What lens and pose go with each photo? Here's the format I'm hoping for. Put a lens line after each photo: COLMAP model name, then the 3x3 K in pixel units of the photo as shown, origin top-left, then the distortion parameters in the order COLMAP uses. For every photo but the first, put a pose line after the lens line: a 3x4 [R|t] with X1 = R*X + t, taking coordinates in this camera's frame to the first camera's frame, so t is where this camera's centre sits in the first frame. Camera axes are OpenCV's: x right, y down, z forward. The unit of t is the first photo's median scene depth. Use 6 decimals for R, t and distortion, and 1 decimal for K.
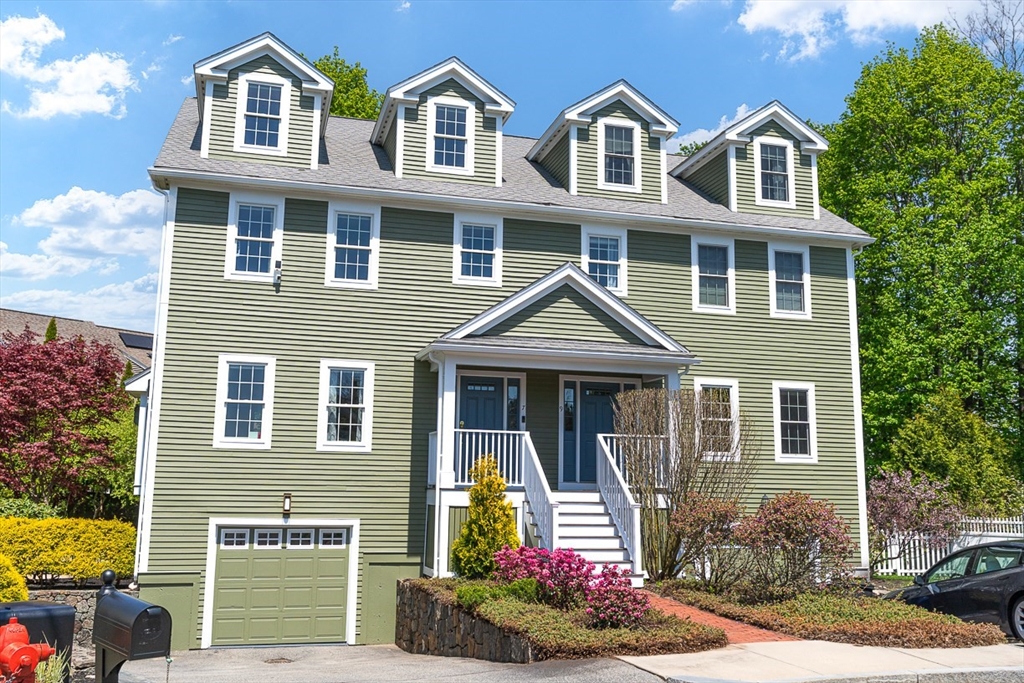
lens RADIAL K [[908.3, 0, 513.2], [0, 908.3, 339.9], [0, 0, 1]] dist [-0.000481, 0.002769]
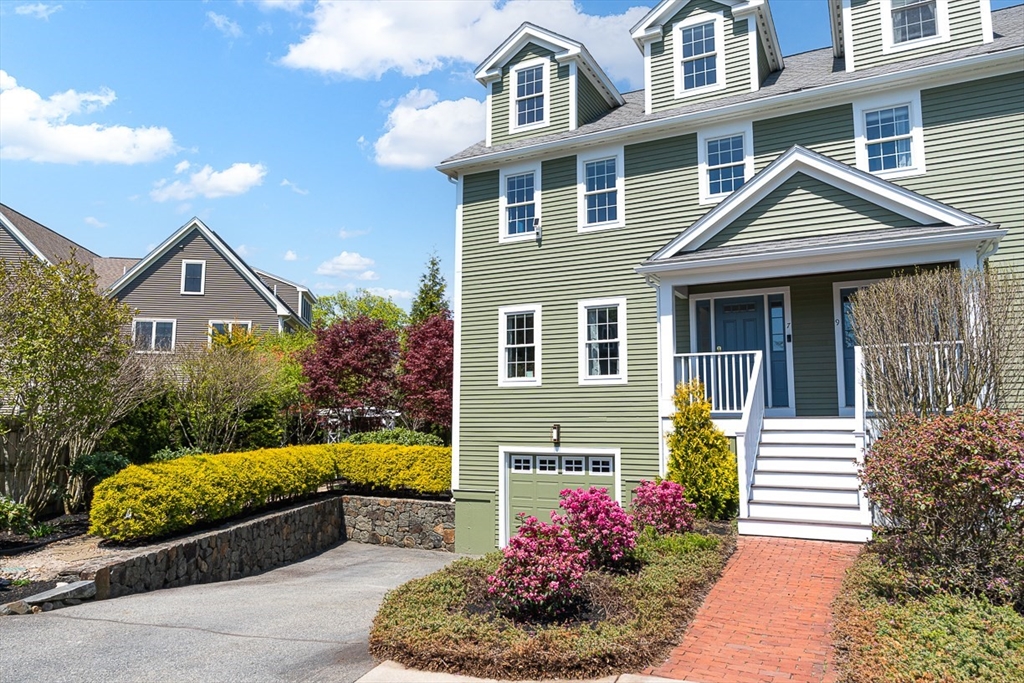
lens RADIAL K [[676.3, 0, 514.2], [0, 676.3, 346.6], [0, 0, 1]] dist [-0.006375, 0.003500]
pose [[0.752374, -0.088787, -0.652725, 0.254090], [0.119577, 0.992821, 0.002783, 0.065054], [0.647793, -0.080144, 0.757589, 0.343759]]
